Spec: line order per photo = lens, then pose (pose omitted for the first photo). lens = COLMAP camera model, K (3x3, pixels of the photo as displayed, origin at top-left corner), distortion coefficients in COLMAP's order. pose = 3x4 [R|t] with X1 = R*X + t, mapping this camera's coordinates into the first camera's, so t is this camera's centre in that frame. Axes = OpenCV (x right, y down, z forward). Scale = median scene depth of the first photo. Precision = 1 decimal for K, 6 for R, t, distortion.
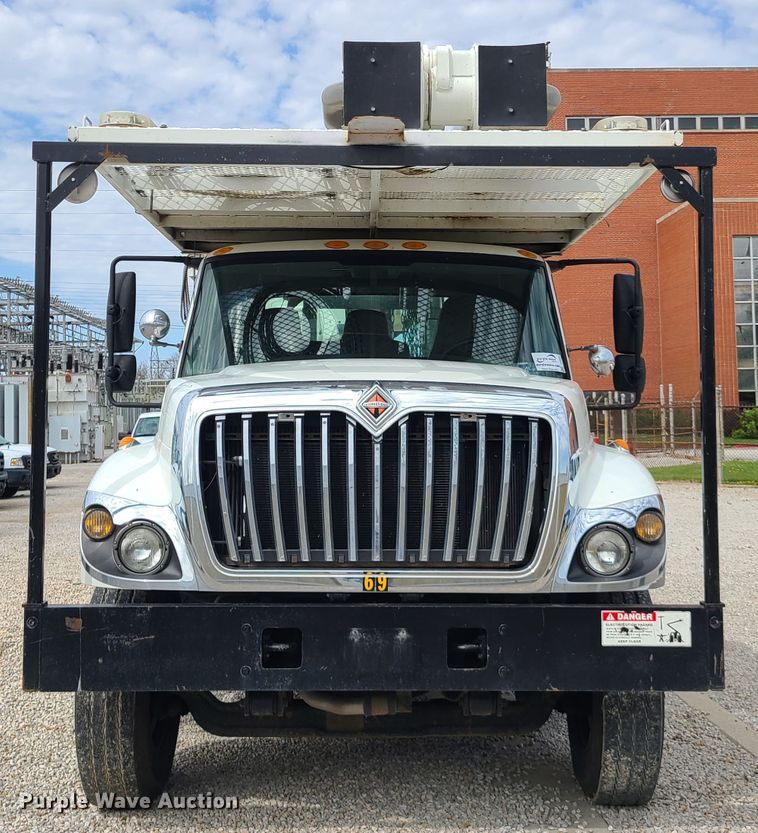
lens RADIAL K [[1144.2, 0, 378.6], [0, 1144.2, 420.7], [0, 0, 1]] dist [0.050089, 0.000000]
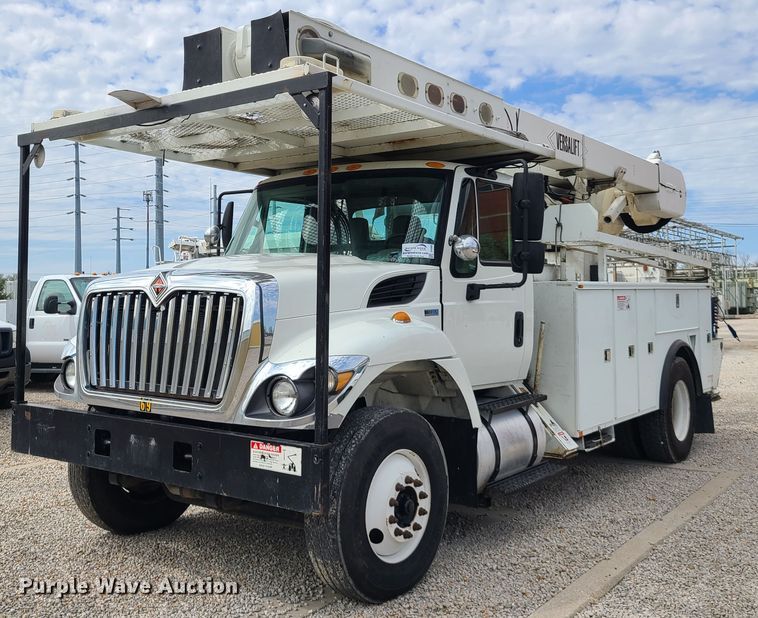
lens RADIAL K [[819.3, 0, 377.1], [0, 819.3, 307.8], [0, 0, 1]] dist [0.022470, 0.000000]
pose [[0.794396, 0.008630, -0.607339, 0.863188], [-0.001958, 0.999930, 0.011648, 0.001552], [0.607397, -0.008064, 0.794358, 0.332804]]
